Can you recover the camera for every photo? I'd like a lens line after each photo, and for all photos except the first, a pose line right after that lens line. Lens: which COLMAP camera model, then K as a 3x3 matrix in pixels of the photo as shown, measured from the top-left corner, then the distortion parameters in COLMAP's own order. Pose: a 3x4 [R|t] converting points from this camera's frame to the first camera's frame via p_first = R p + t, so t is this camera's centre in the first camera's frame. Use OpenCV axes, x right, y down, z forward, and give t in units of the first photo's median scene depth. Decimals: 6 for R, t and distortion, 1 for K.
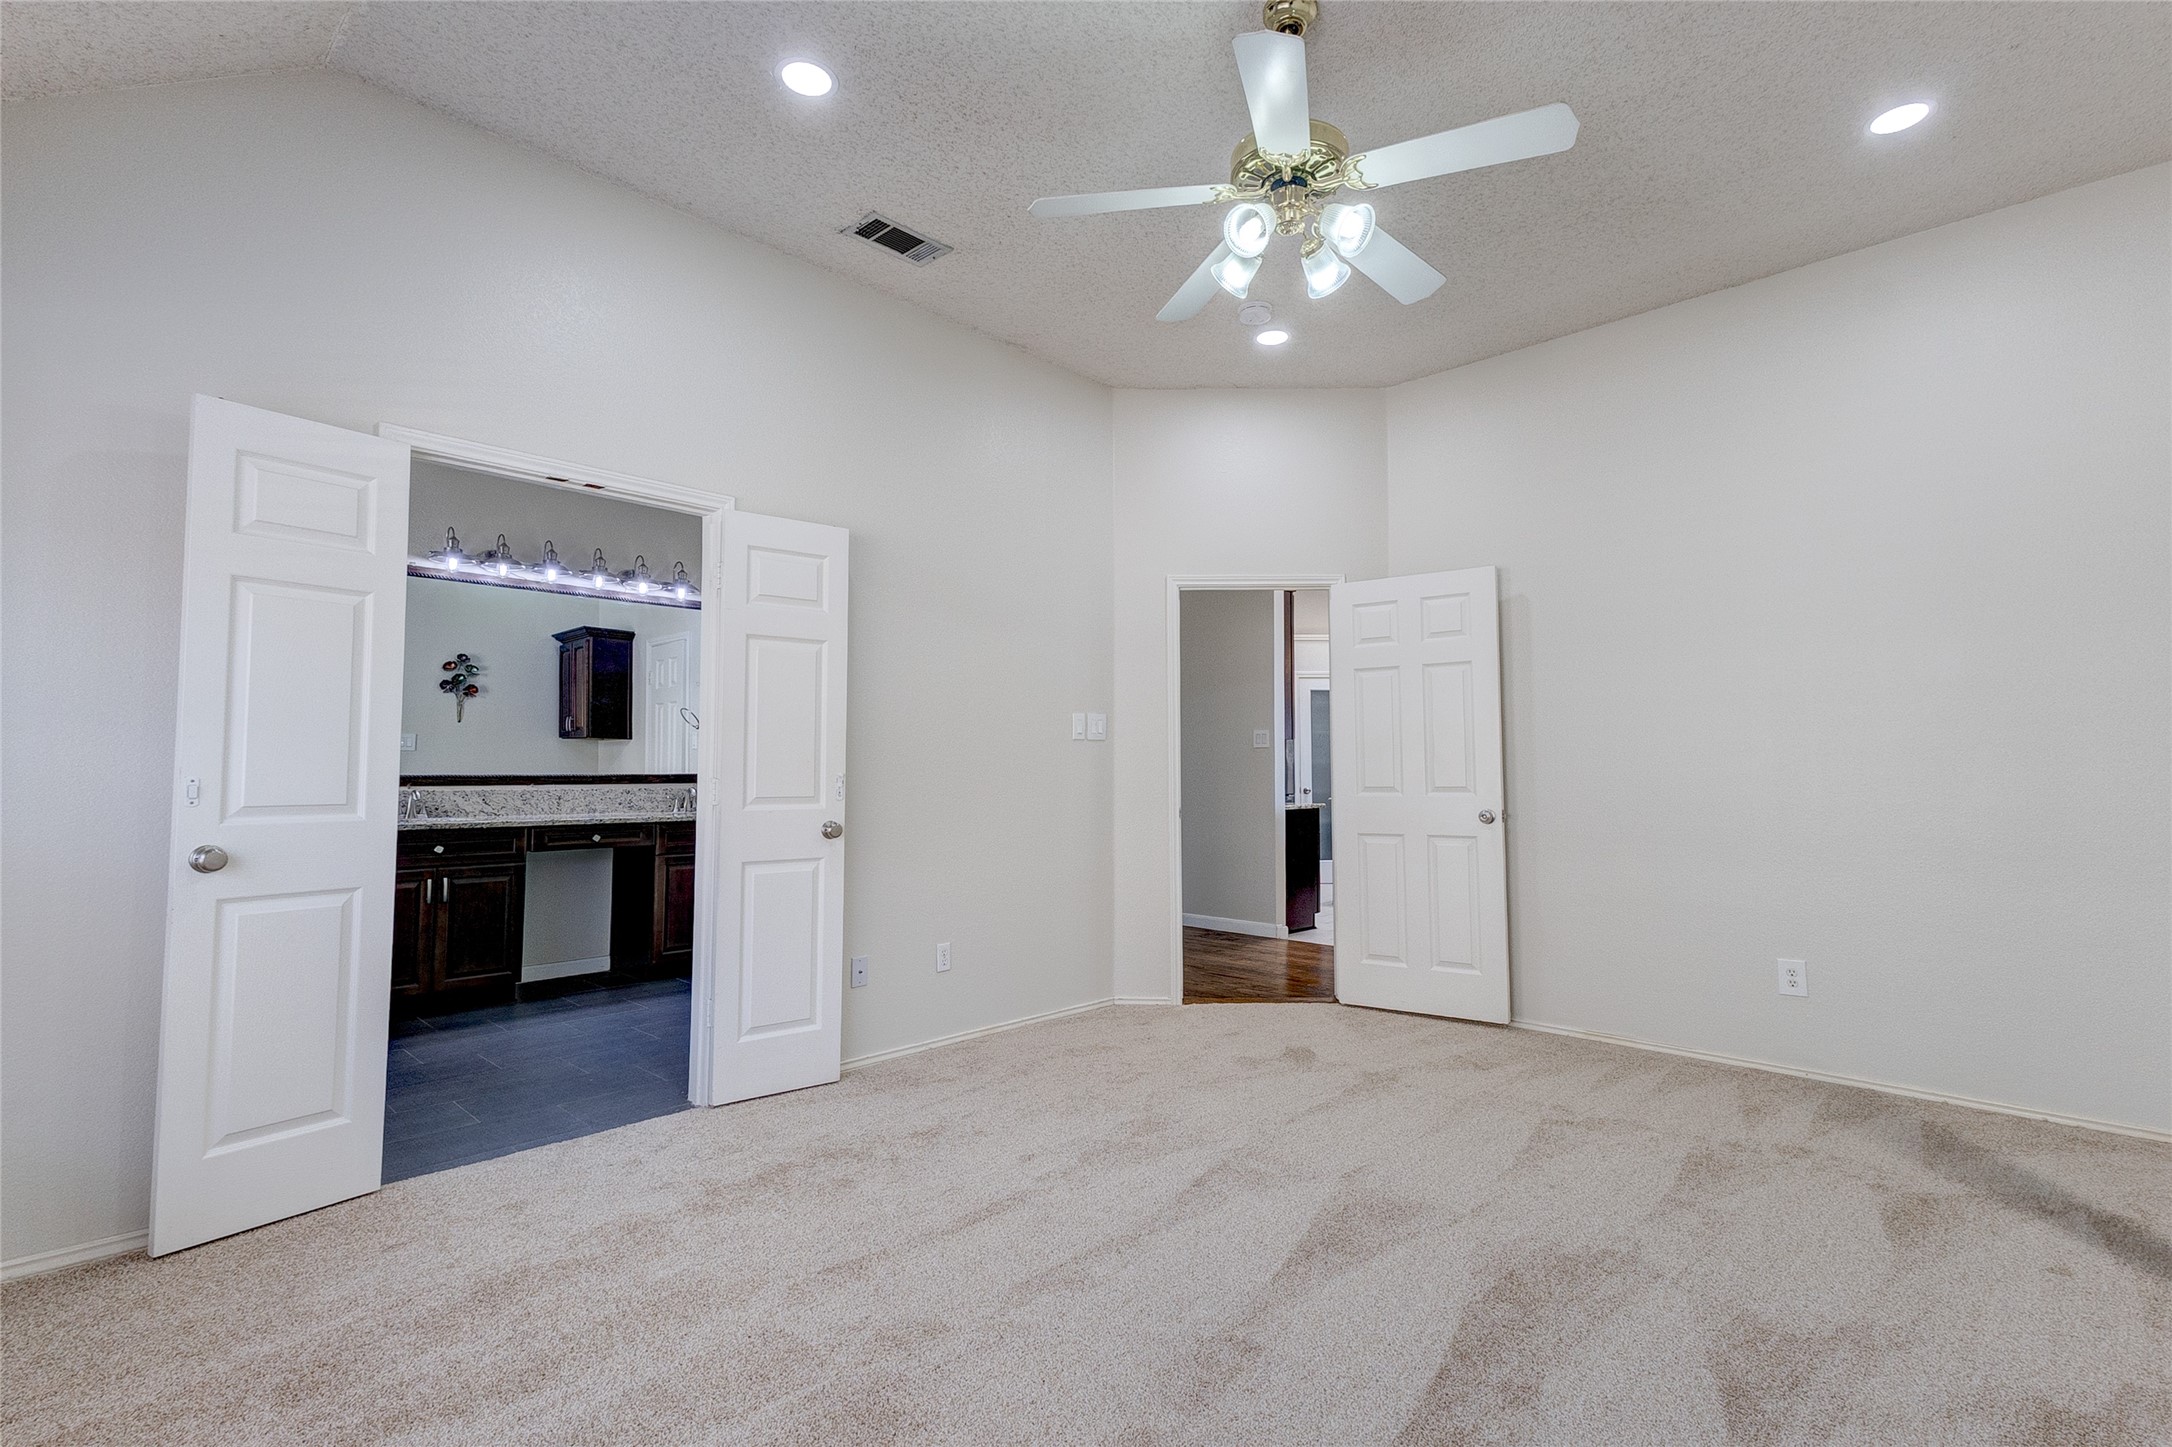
lens RADIAL K [[1010.3, 0, 1089.1], [0, 1010.3, 725.9], [0, 0, 1]] dist [0.023789, -0.006236]
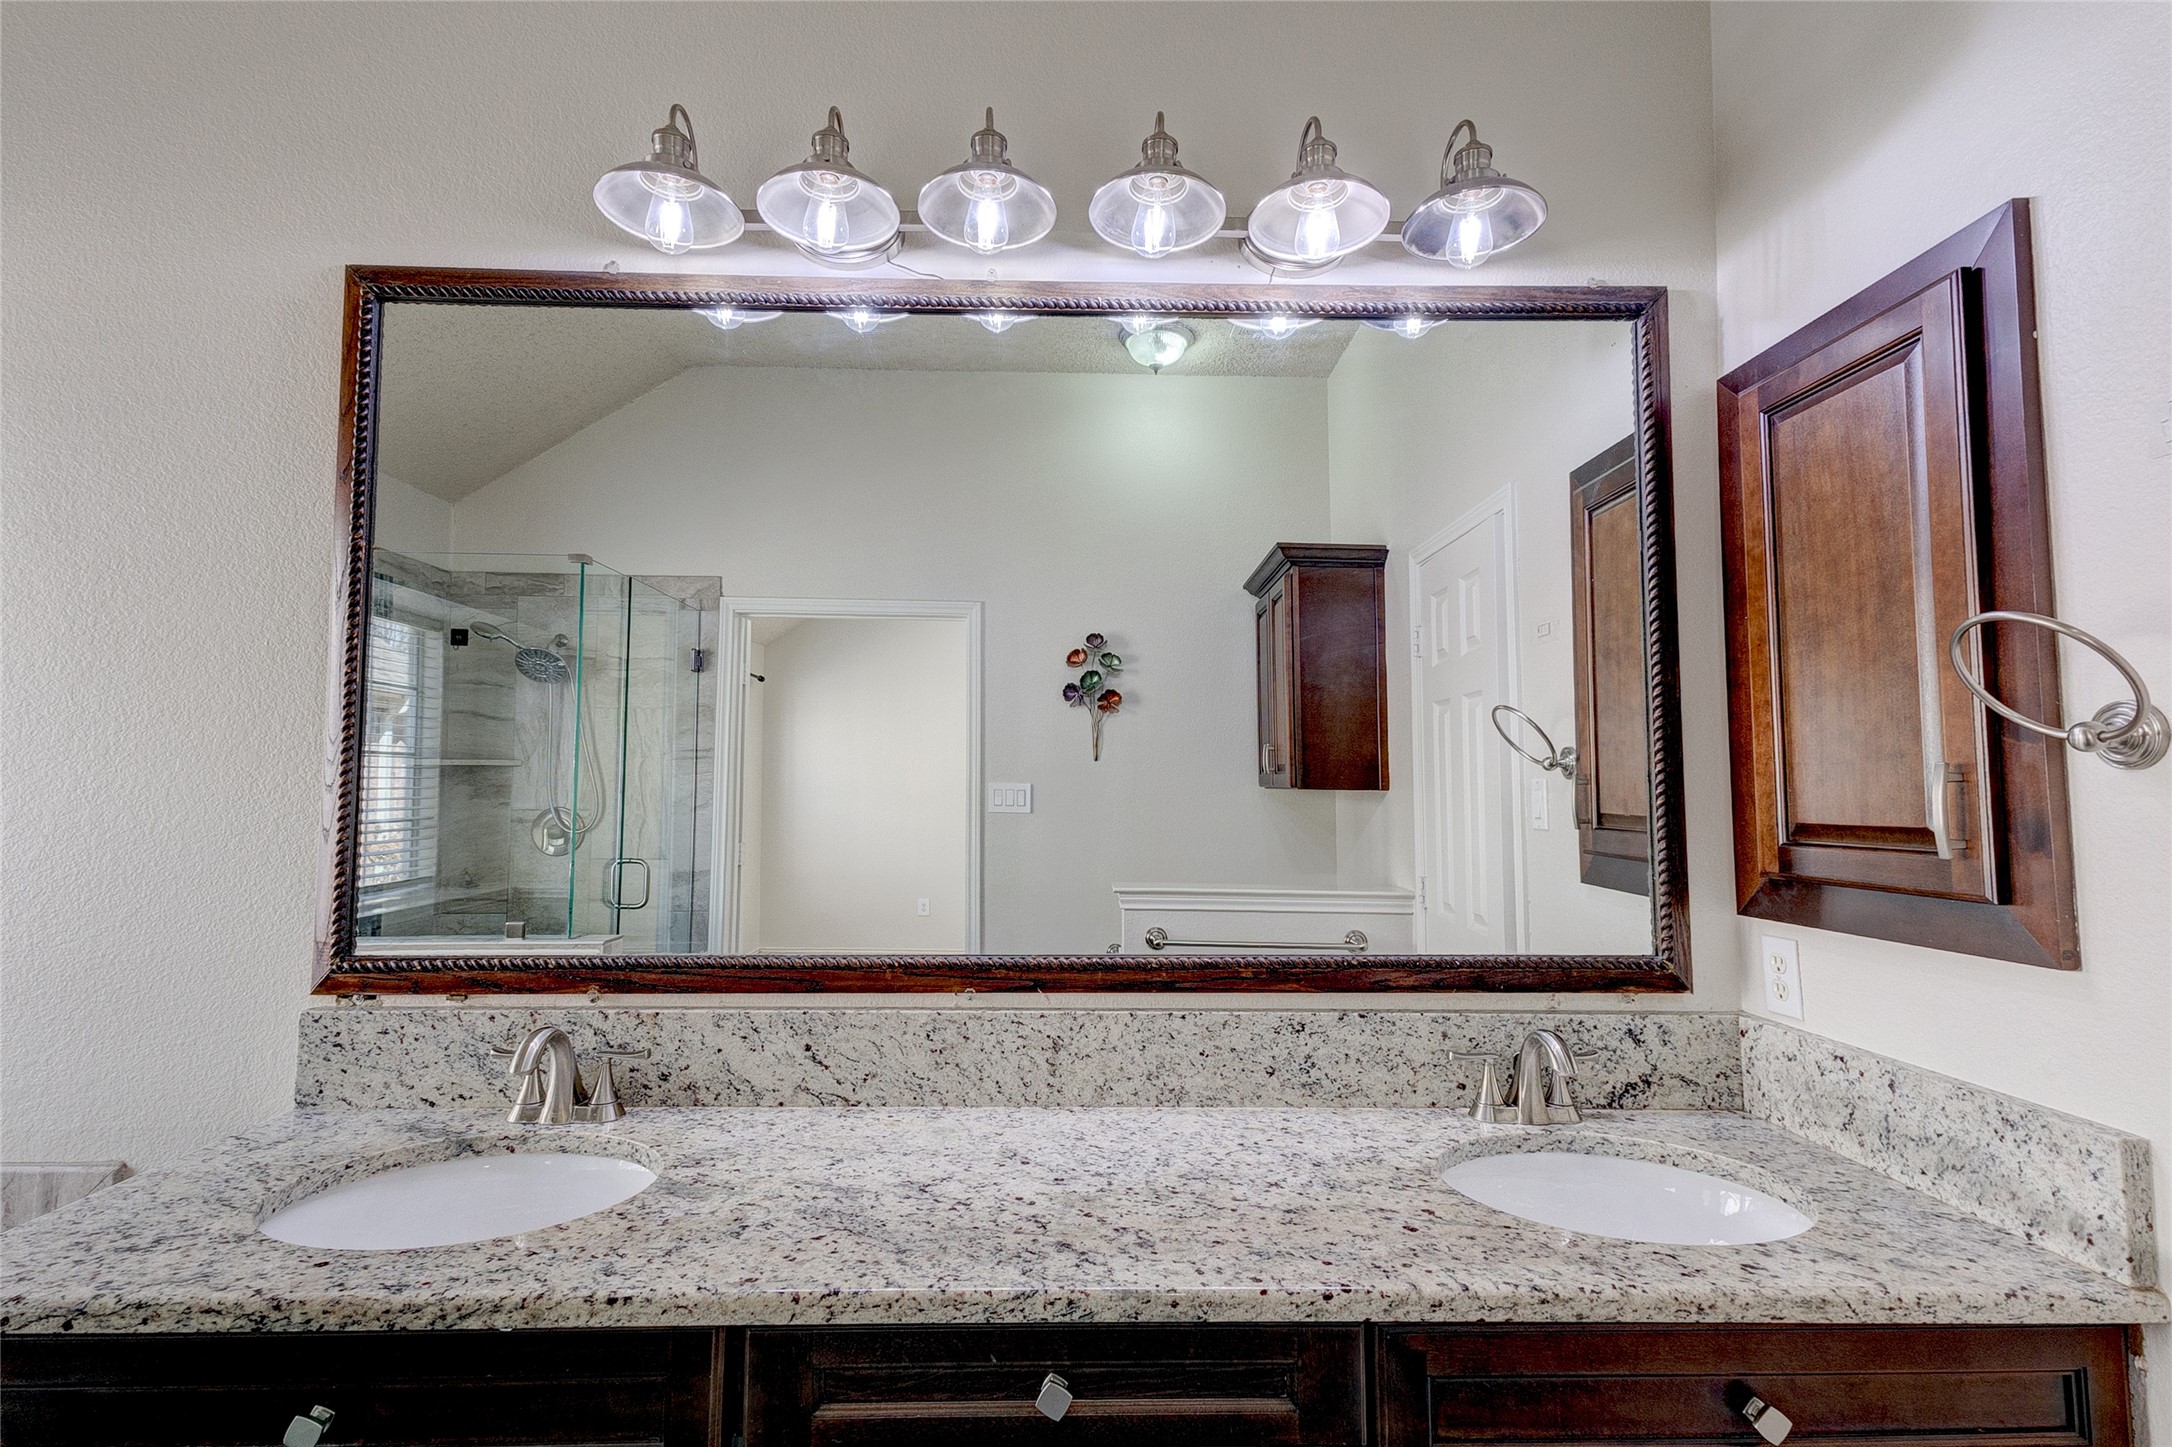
lens RADIAL K [[1010.3, 0, 1089.1], [0, 1010.3, 725.9], [0, 0, 1]] dist [0.023789, -0.006236]
pose [[0.714754, -0.042563, -0.698080, -0.315281], [0.027540, 0.999085, -0.032718, -0.004951], [0.698833, 0.004161, 0.715272, 0.794784]]
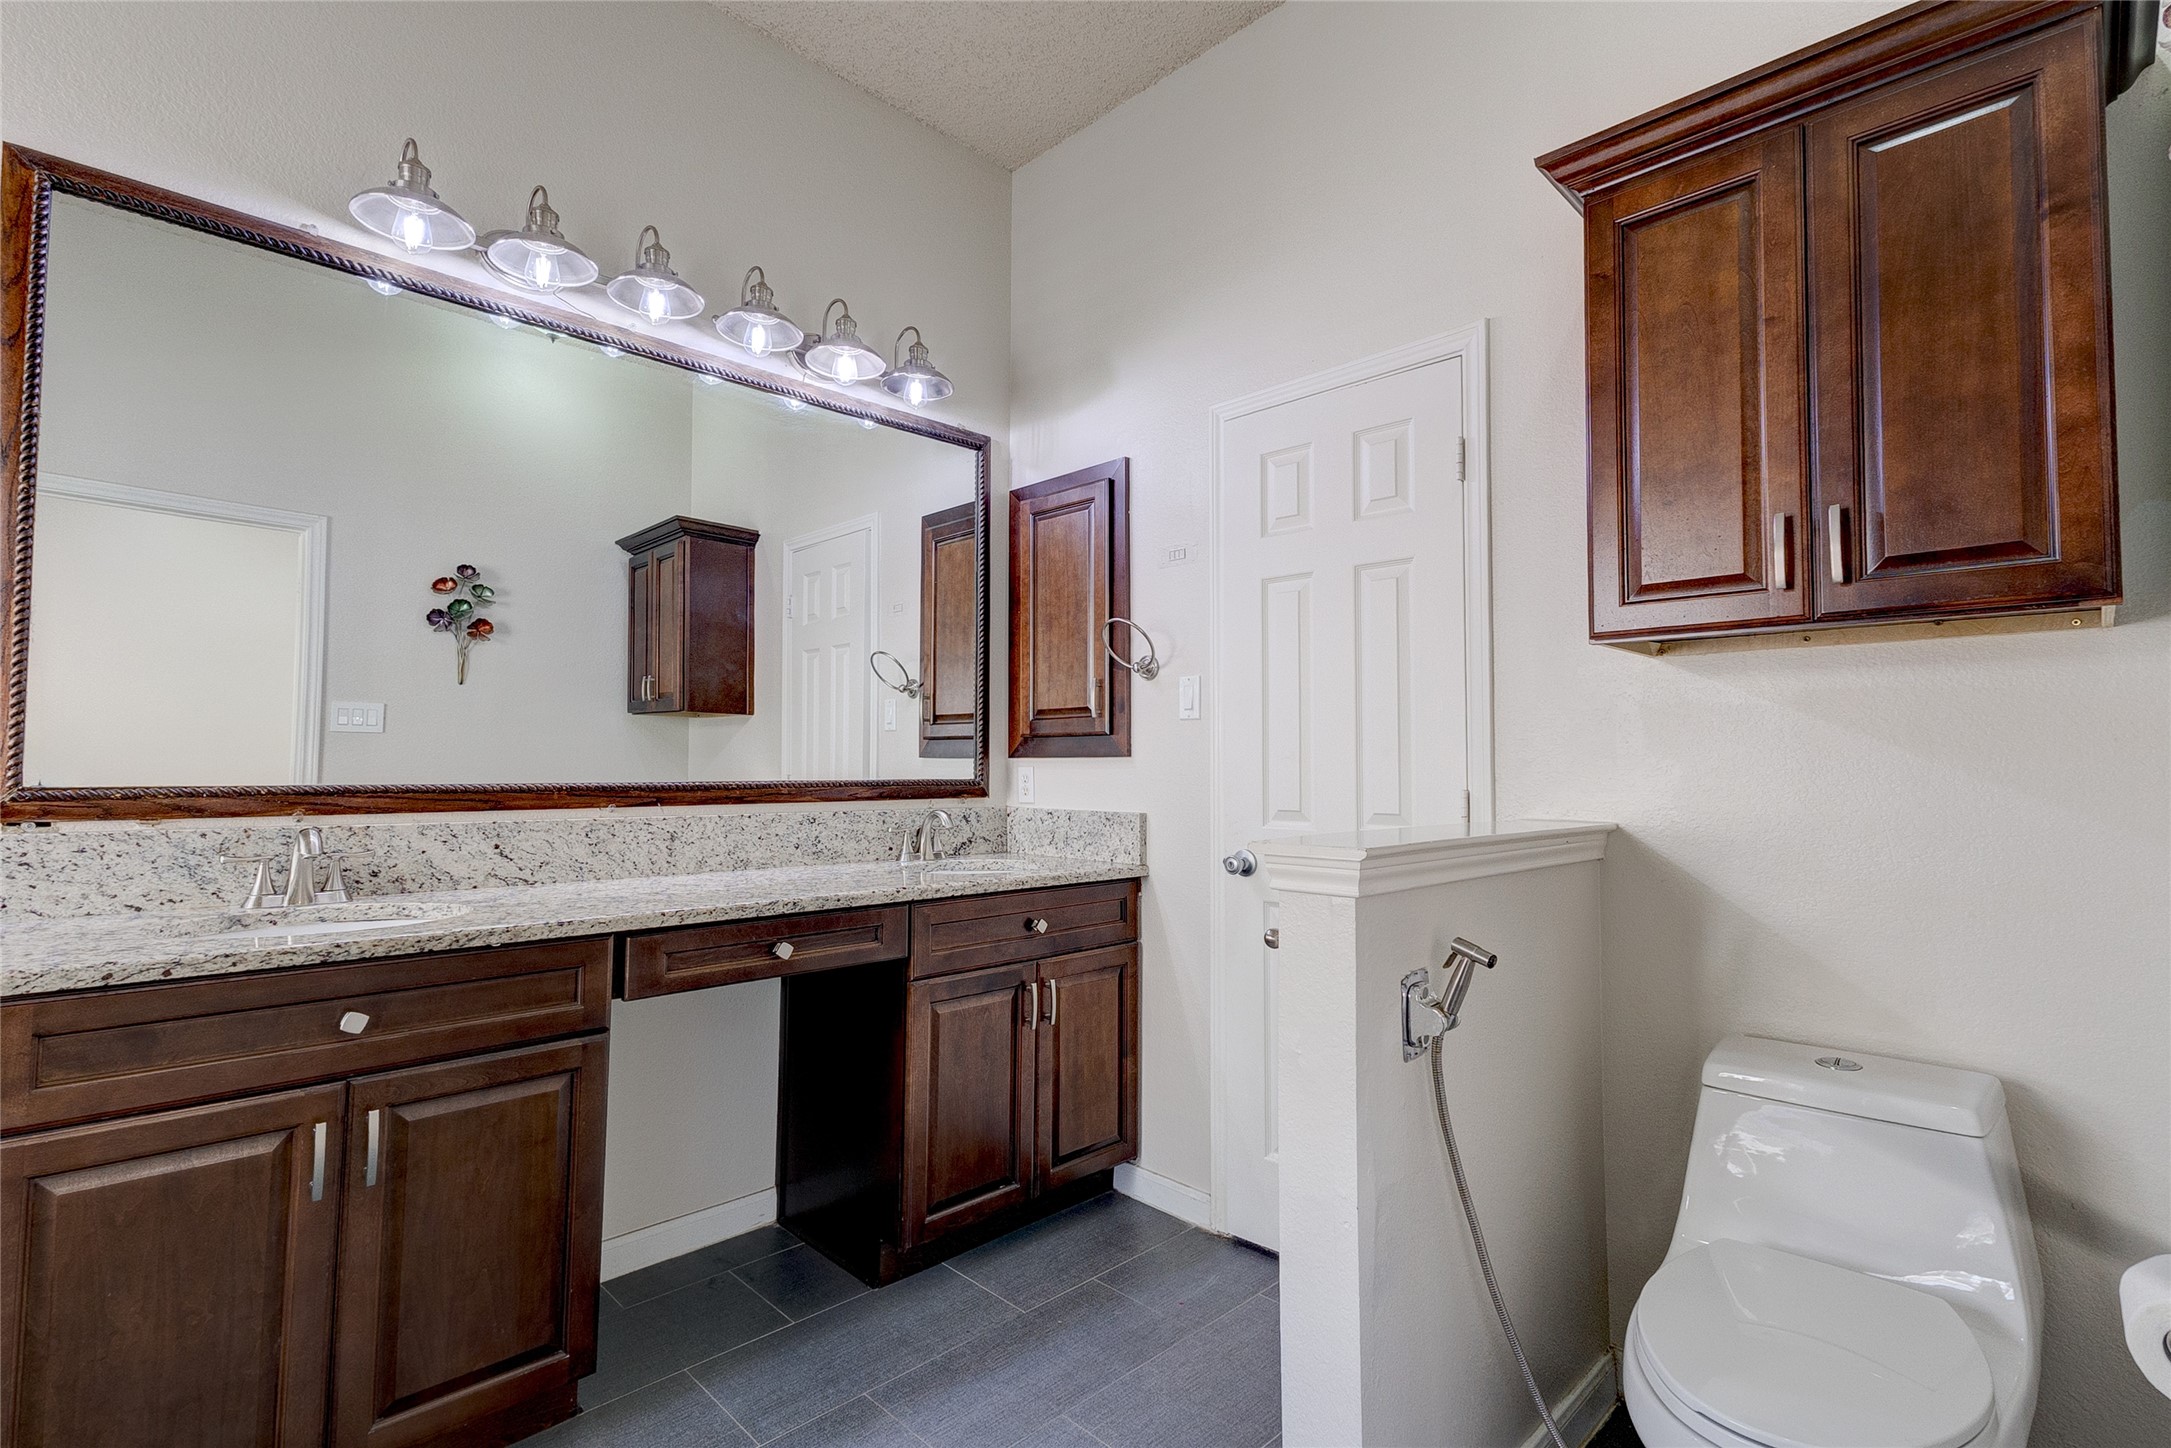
lens RADIAL K [[1009.3, 0, 1082.9], [0, 1009.3, 723.4], [0, 0, 1]] dist [0.026938, -0.007152]
pose [[0.999739, 0.002924, -0.022643, -0.331124], [-0.002858, 0.999992, 0.002939, 0.020835], [0.022651, -0.002873, 0.999739, 0.564117]]
